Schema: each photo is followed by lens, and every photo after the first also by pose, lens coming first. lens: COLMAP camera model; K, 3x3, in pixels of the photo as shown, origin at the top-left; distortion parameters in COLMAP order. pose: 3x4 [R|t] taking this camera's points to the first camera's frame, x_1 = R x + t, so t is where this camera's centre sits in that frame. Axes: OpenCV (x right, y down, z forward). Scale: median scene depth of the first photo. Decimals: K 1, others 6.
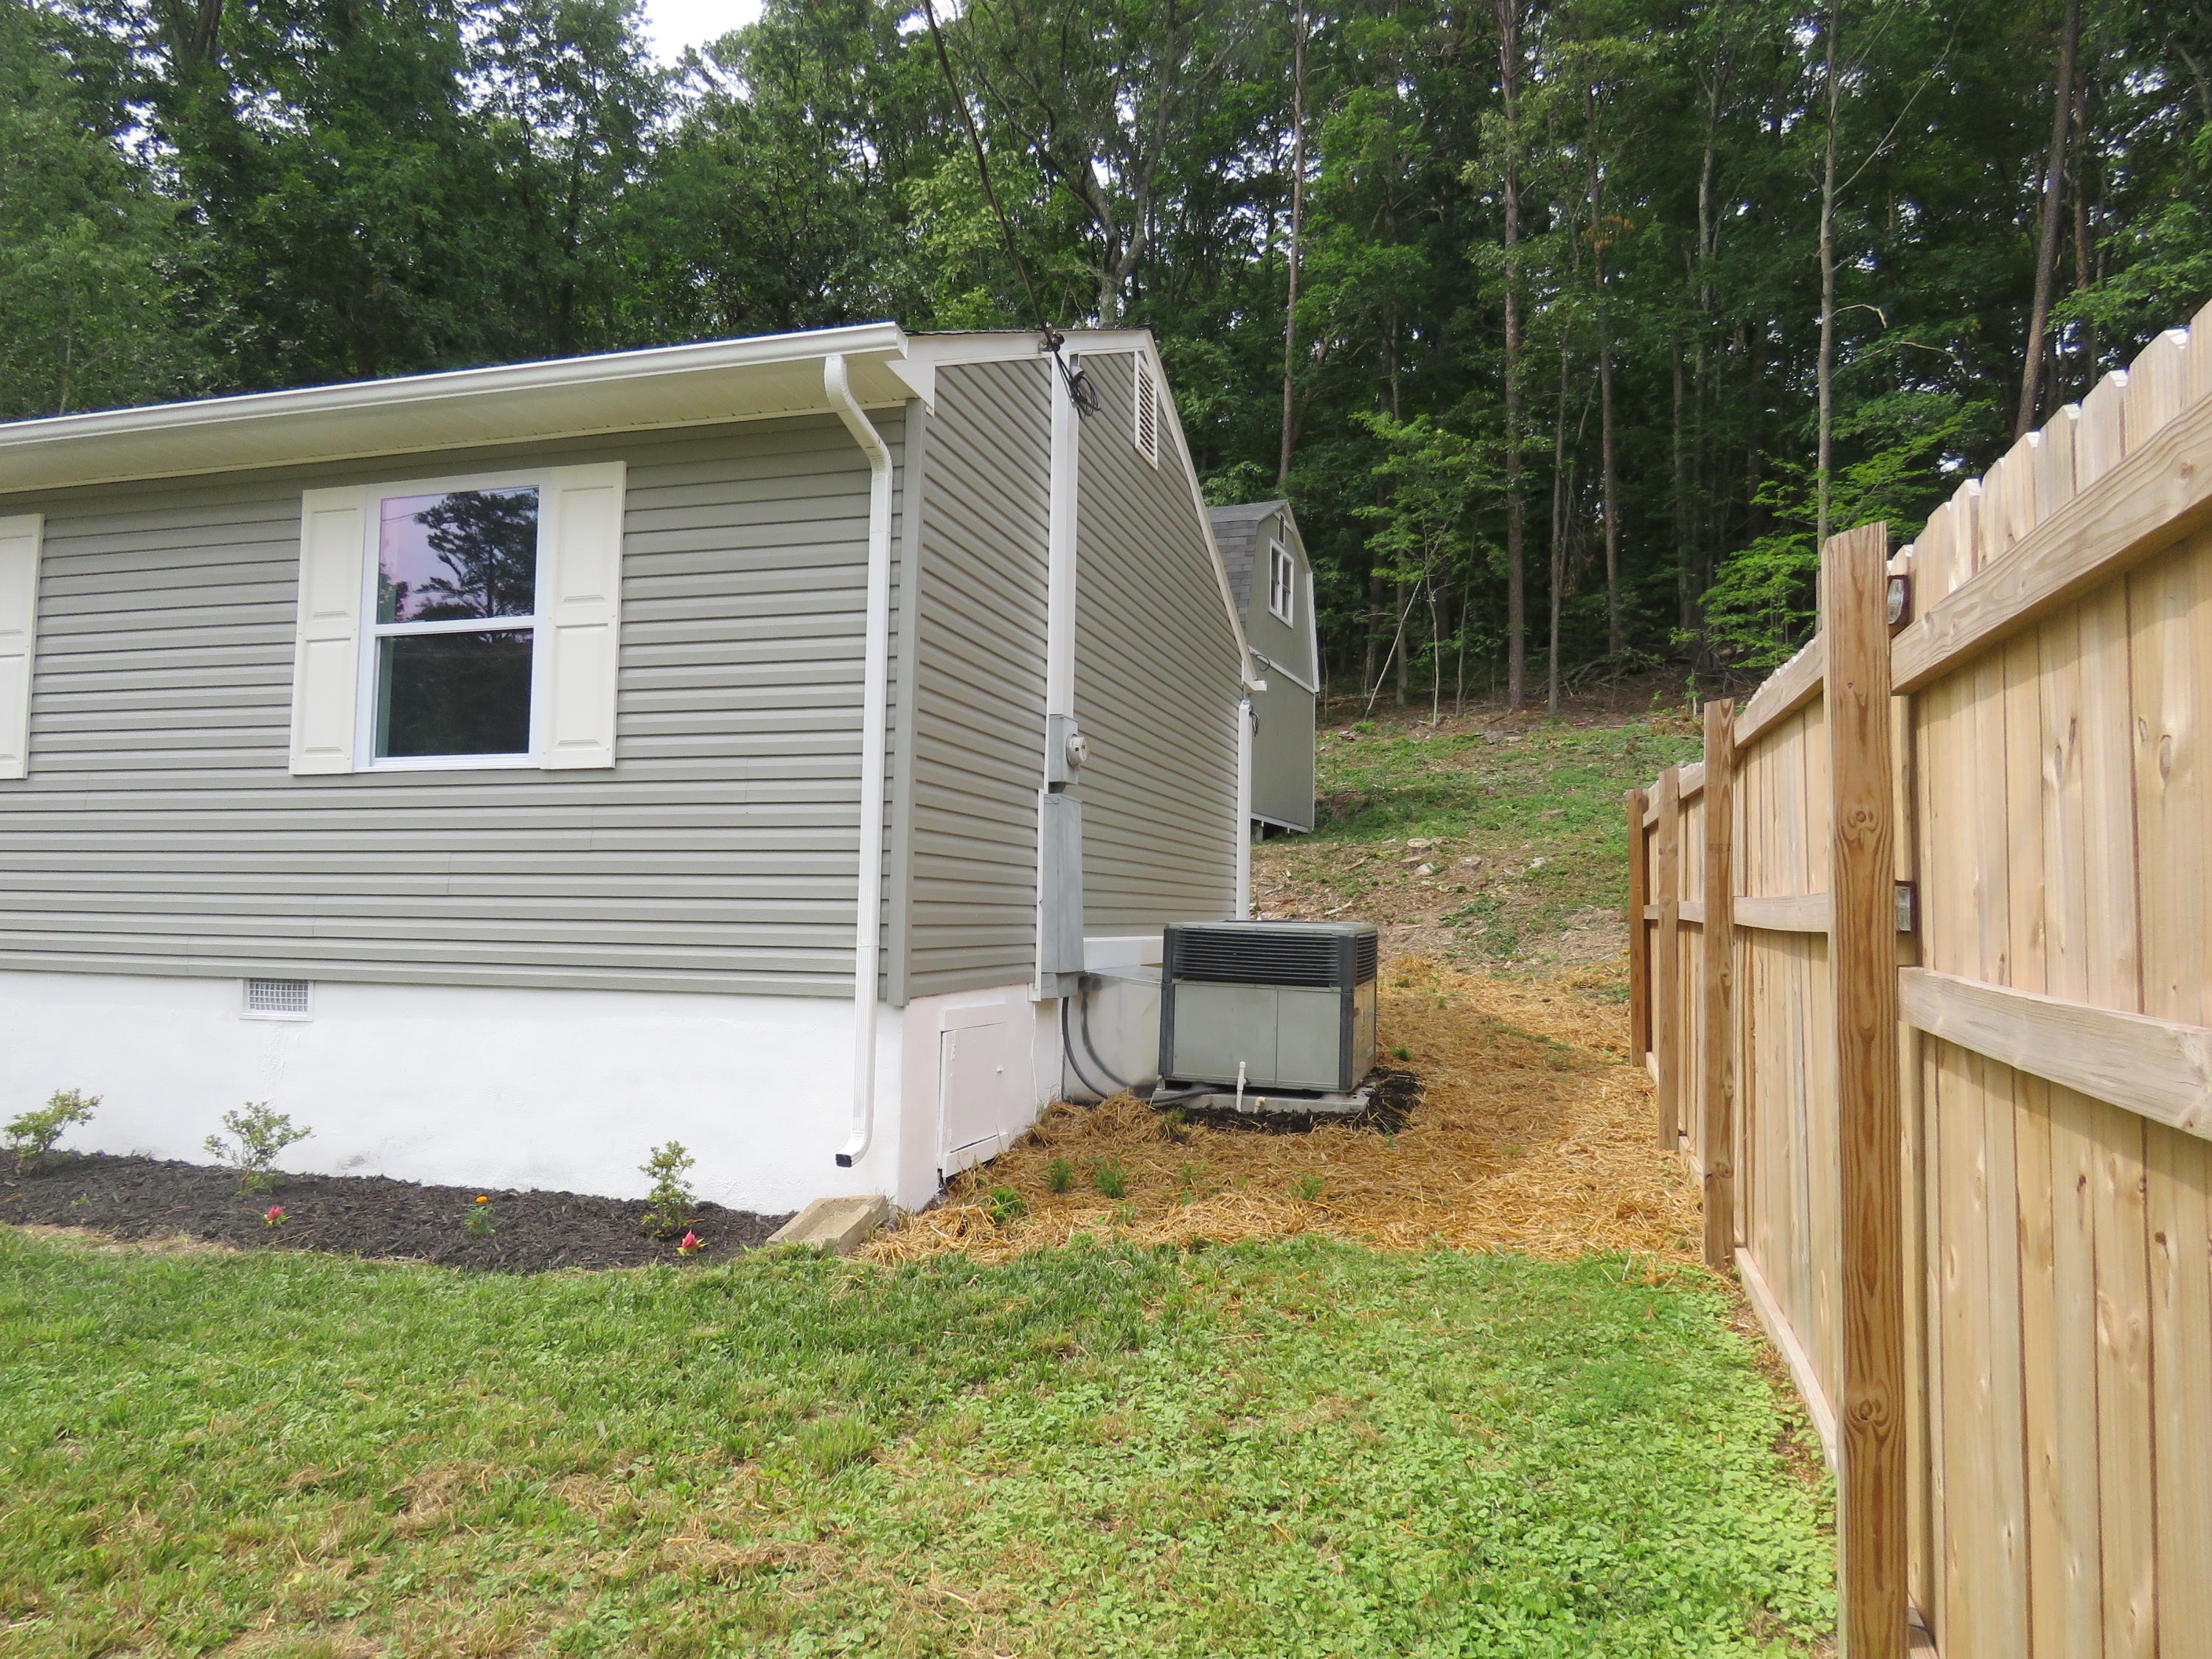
lens RADIAL K [[1414.9, 0, 1106.0], [0, 1414.9, 829.5], [0, 0, 1]] dist [0.001227, -0.014273]
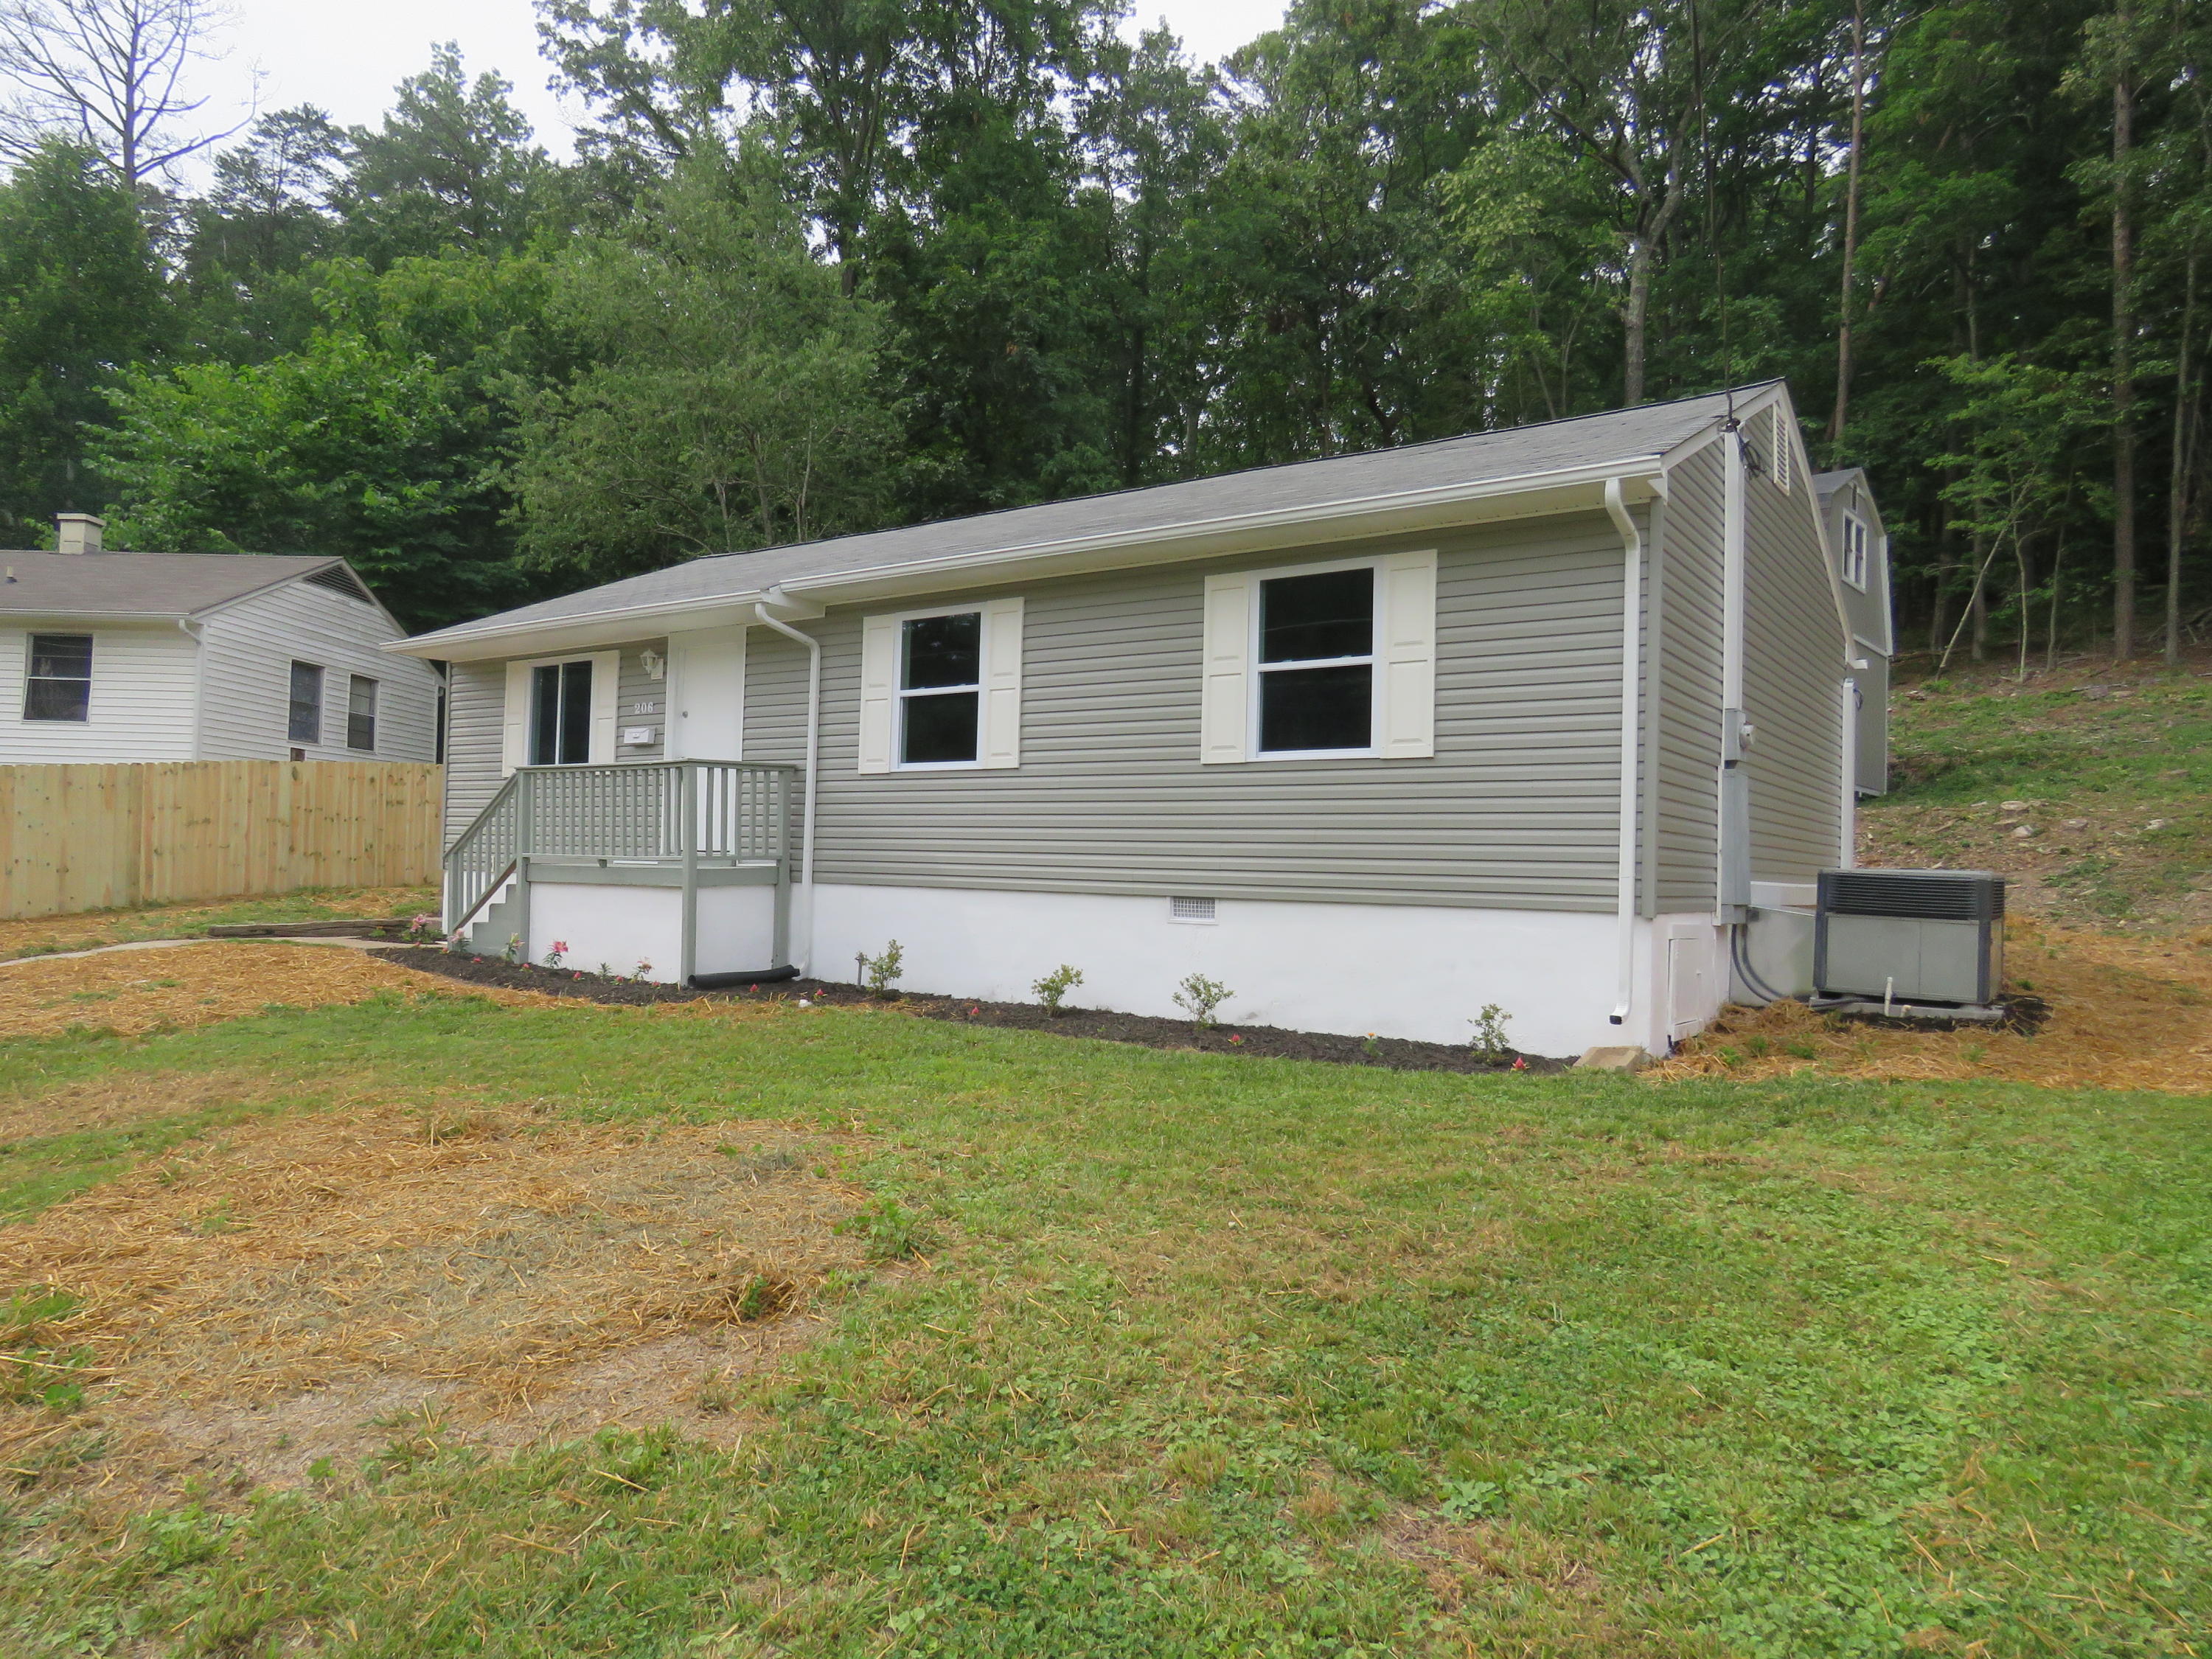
lens RADIAL K [[1419.6, 0, 1091.6], [0, 1419.6, 827.8], [0, 0, 1]] dist [-0.013409, 0.014058]
pose [[0.942011, 0.000397, -0.335583, -0.067743], [0.007359, 0.999734, 0.021840, -0.001703], [0.335502, -0.023044, 0.941757, -0.193926]]
